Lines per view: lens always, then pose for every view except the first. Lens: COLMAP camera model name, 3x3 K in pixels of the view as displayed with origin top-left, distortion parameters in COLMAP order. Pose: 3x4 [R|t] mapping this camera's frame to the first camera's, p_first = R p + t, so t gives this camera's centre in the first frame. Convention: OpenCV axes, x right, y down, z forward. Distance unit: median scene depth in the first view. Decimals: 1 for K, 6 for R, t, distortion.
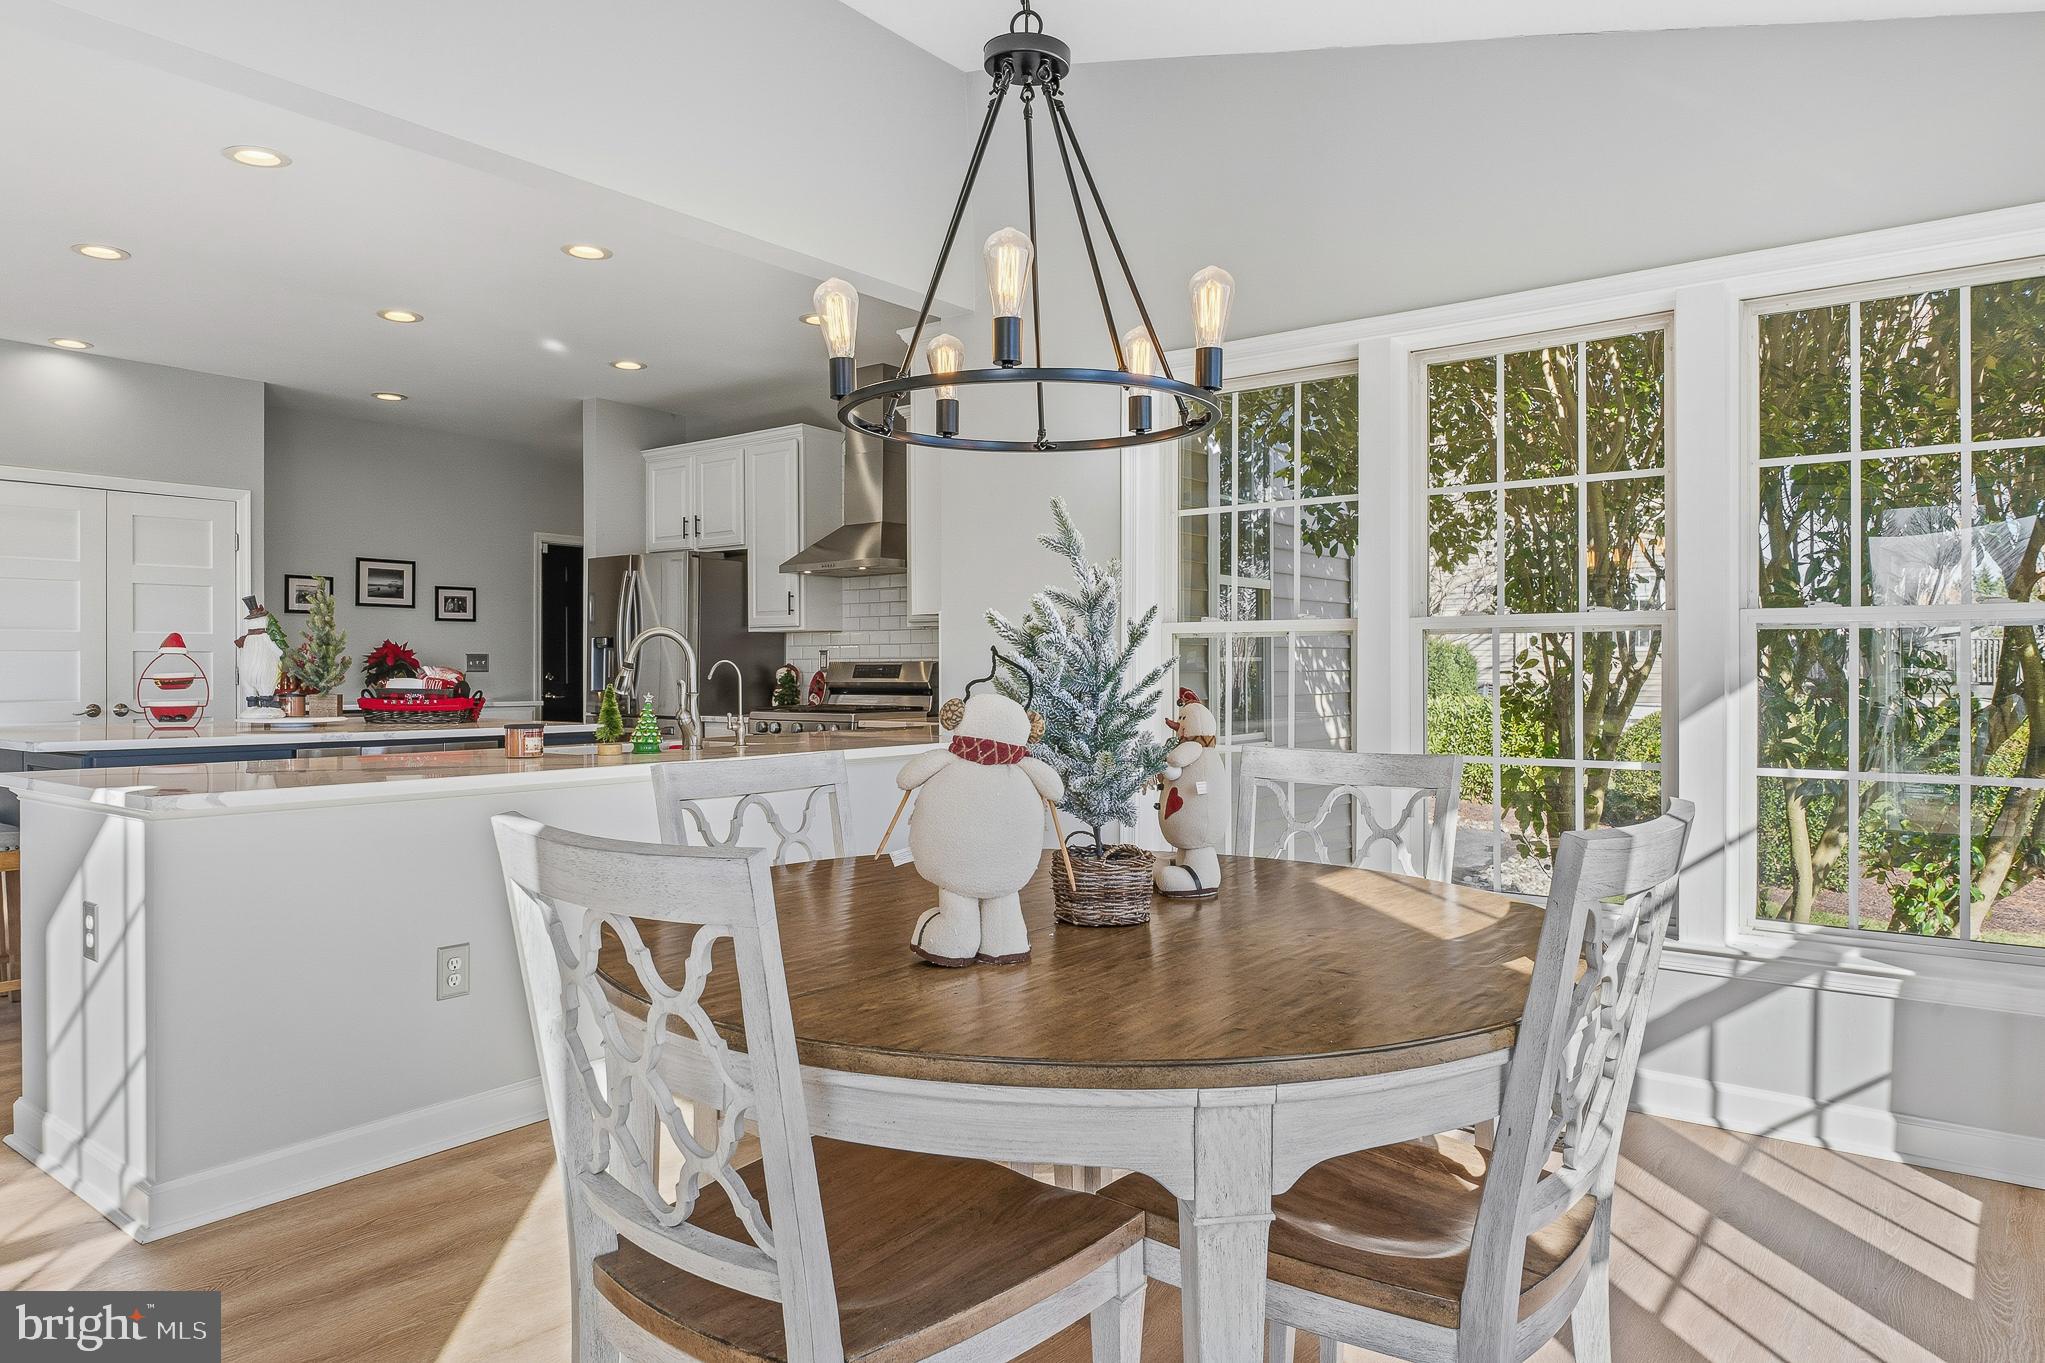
lens RADIAL K [[1269.4, 0, 1000.8], [0, 1269.4, 686.2], [0, 0, 1]] dist [-0.009514, 0.000941]
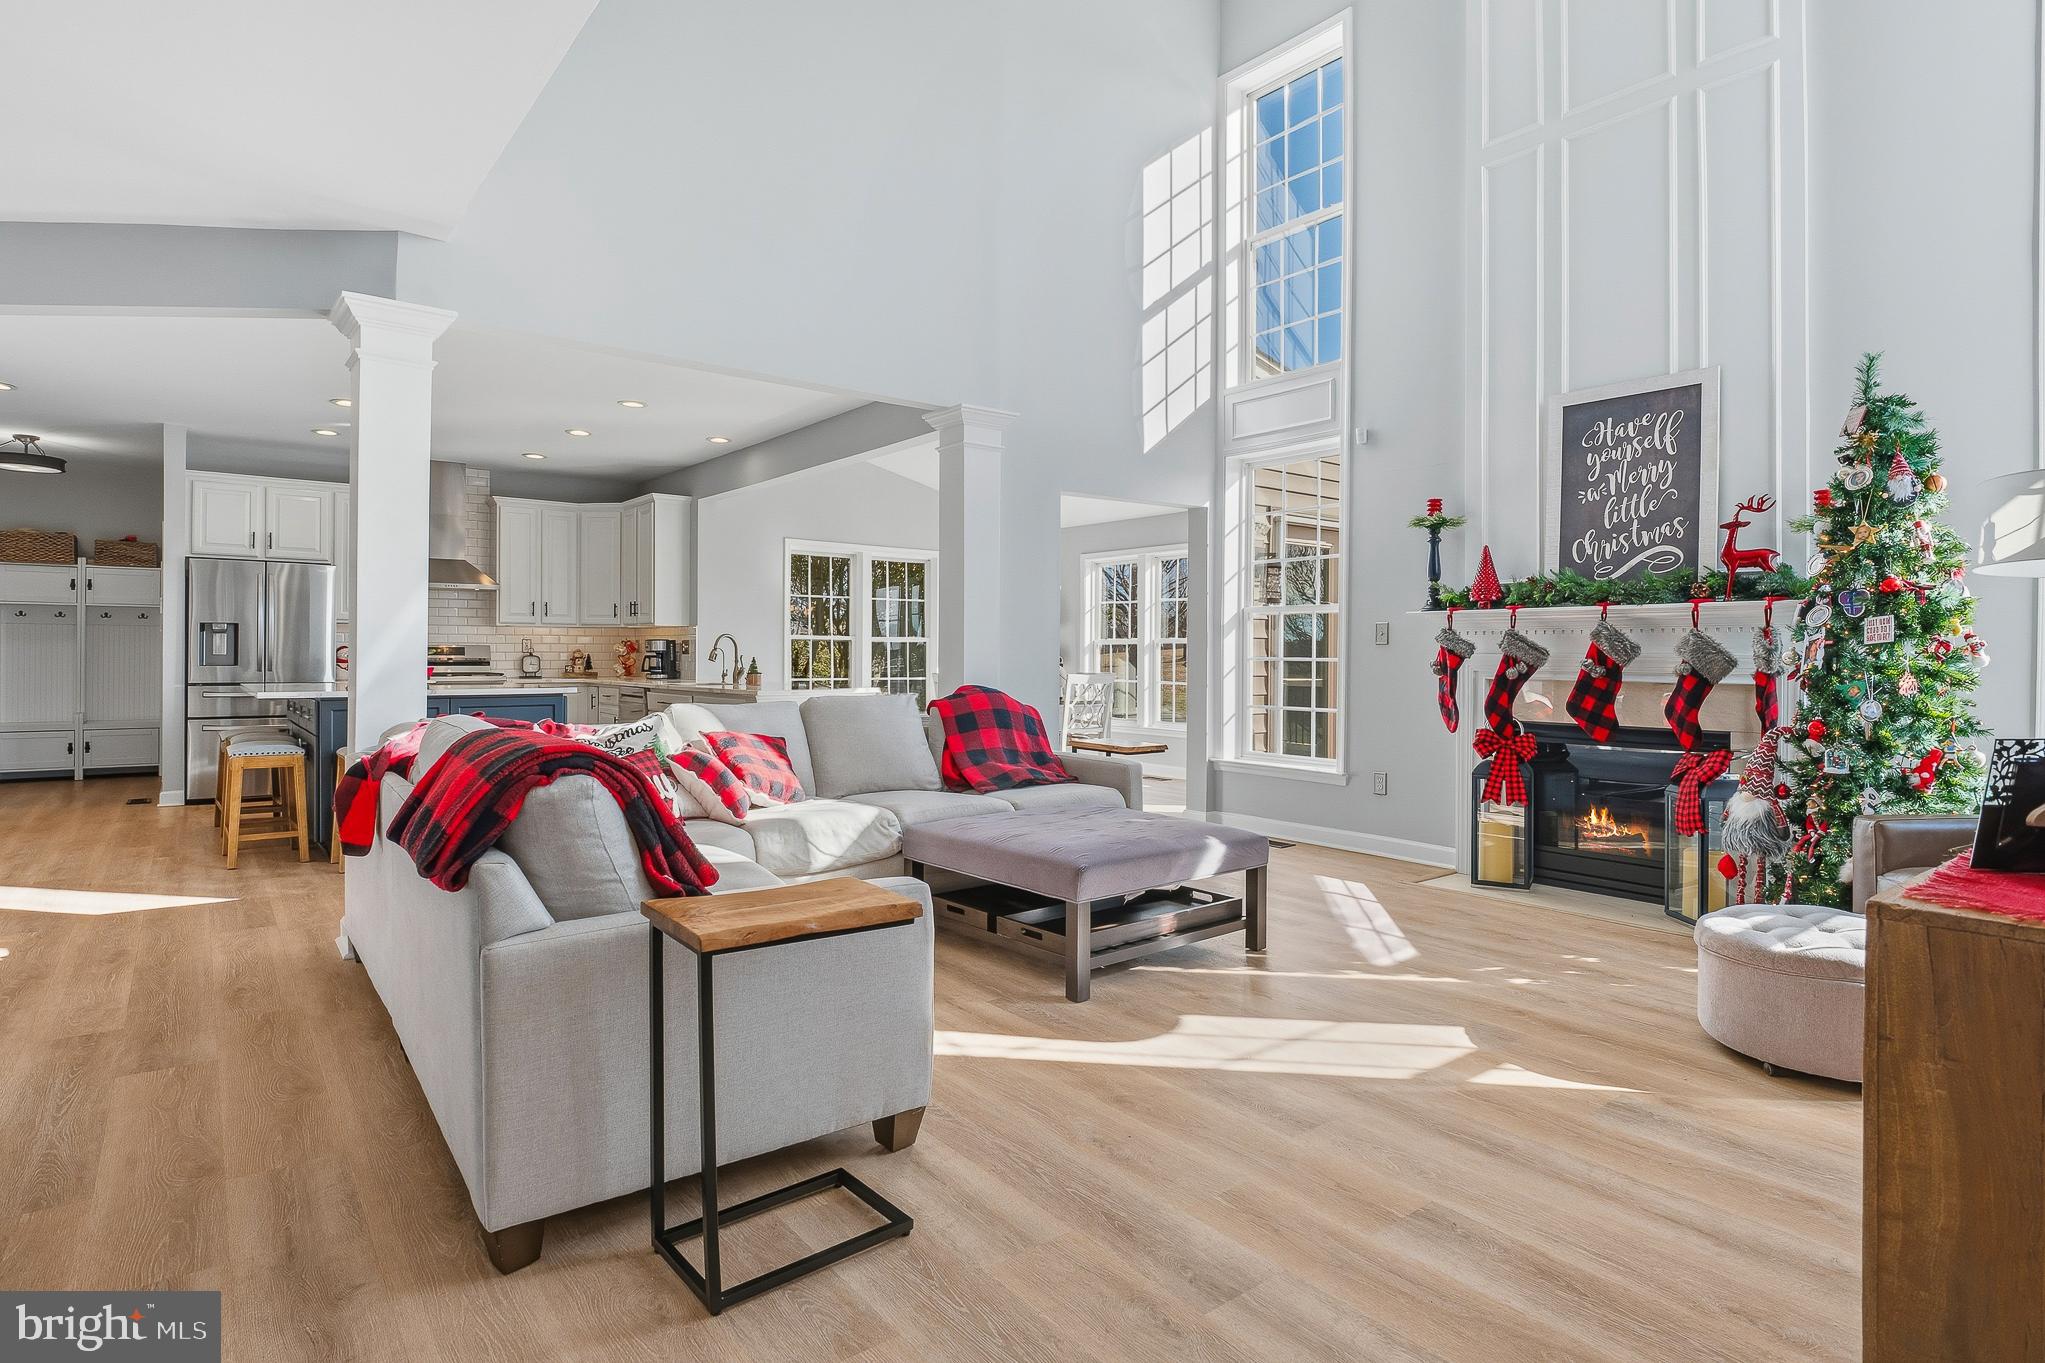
lens RADIAL K [[1052.9, 0, 1007.4], [0, 1052.9, 663.6], [0, 0, 1]] dist [-0.007500, -0.006748]
pose [[0.243362, -0.005189, 0.969922, -1.153520], [0.008067, 0.999962, 0.003325, 0.004923], [-0.969902, 0.007015, 0.243395, -0.007483]]
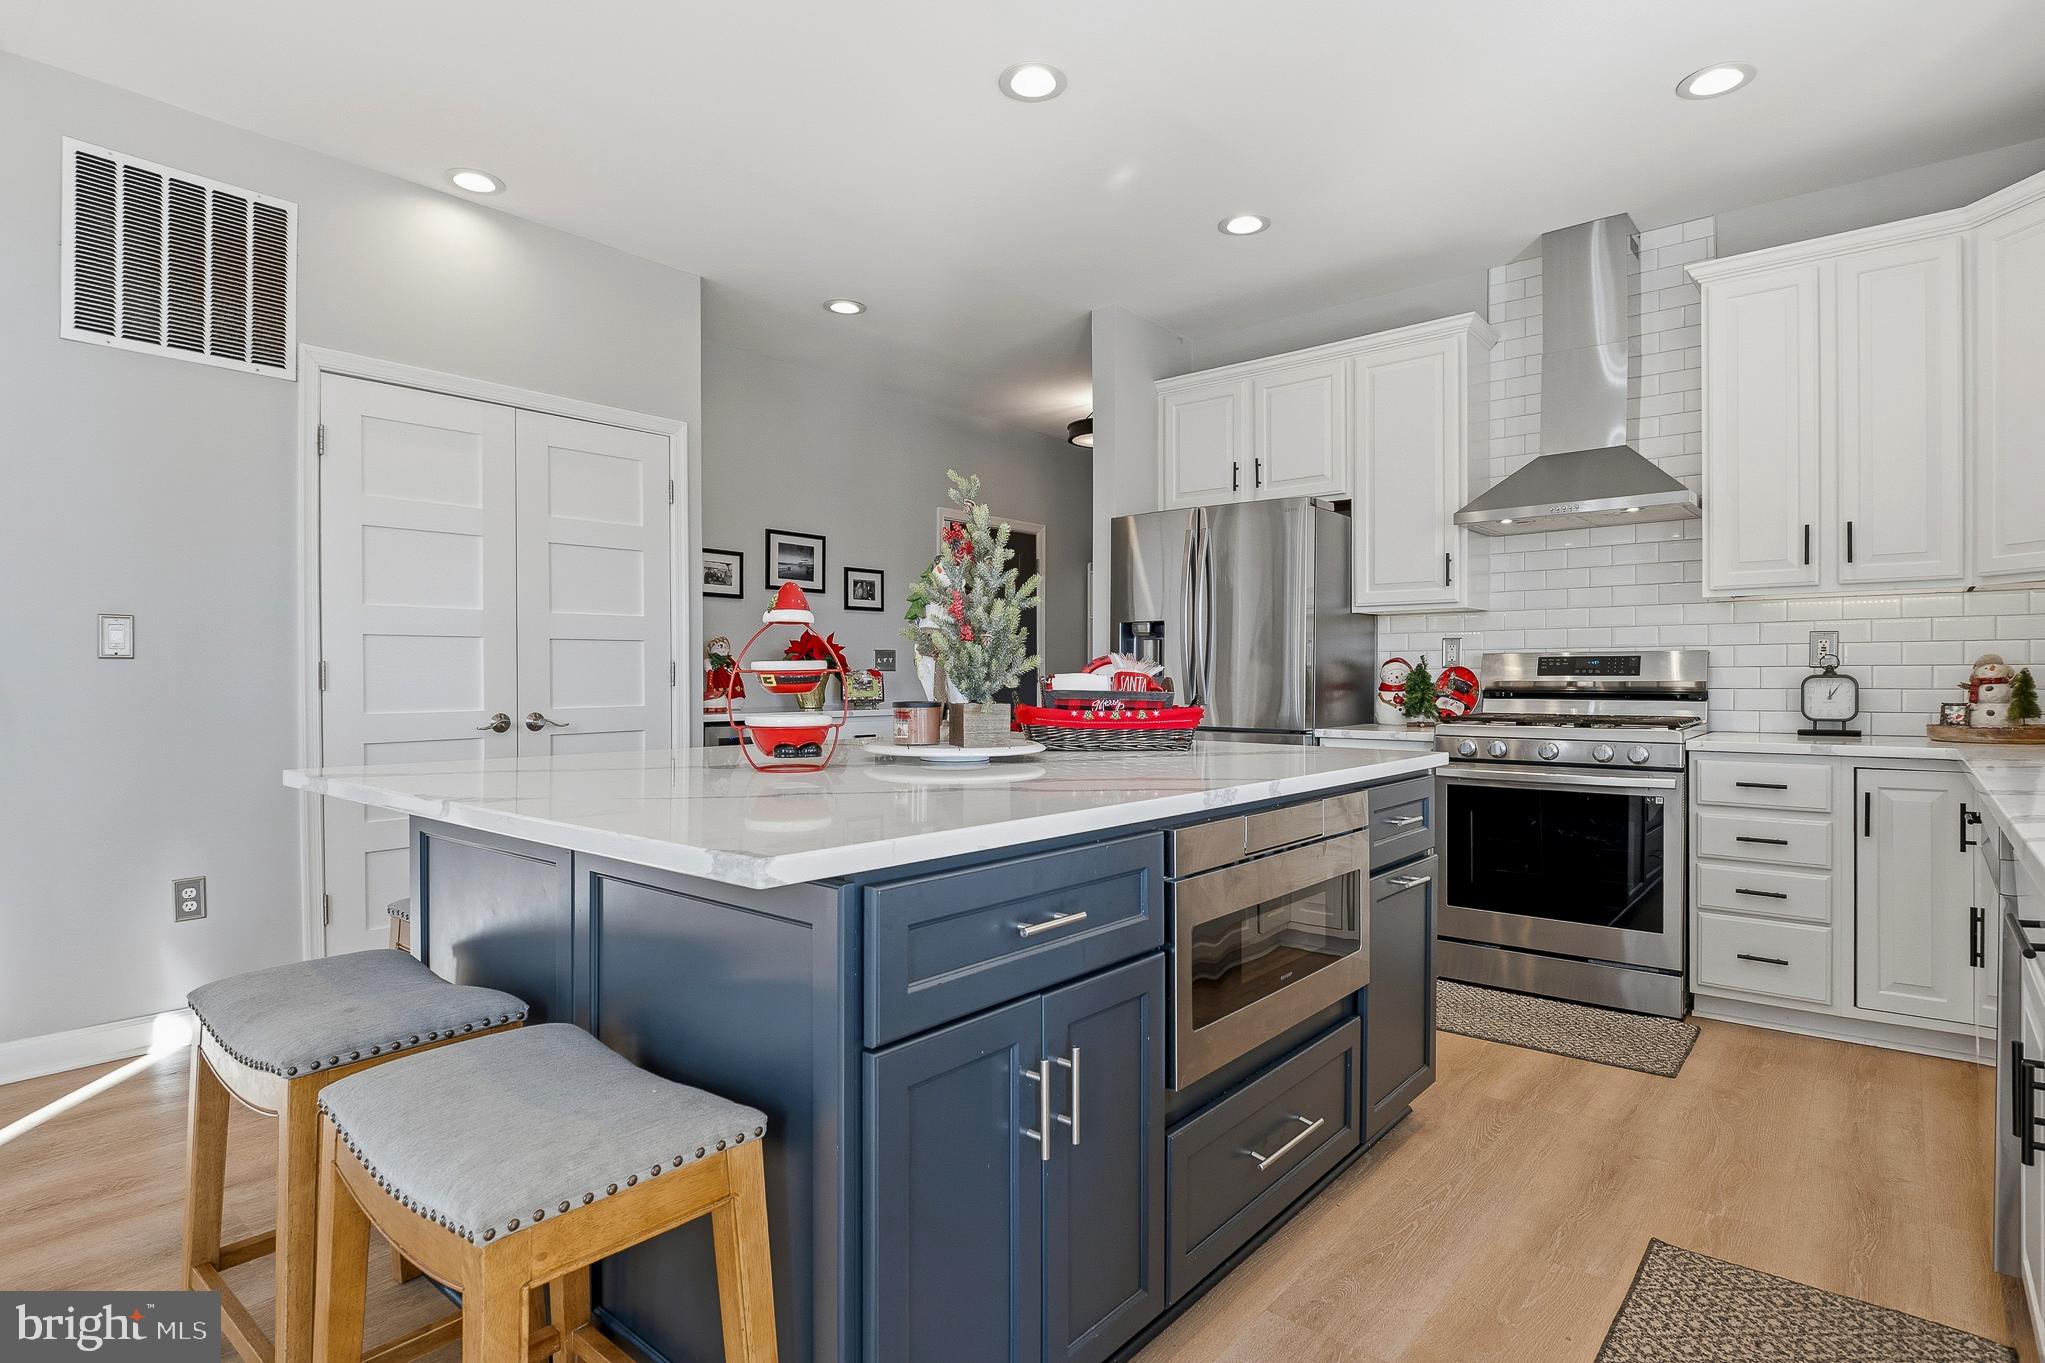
lens RADIAL K [[1032.0, 0, 1009.5], [0, 1032.0, 698.7], [0, 0, 1]] dist [-0.005971, -0.004084]
pose [[0.998756, -0.000272, -0.049872, -0.369520], [0.000739, 0.999956, 0.009355, 0.000784], [0.049867, -0.009380, 0.998712, 0.401782]]
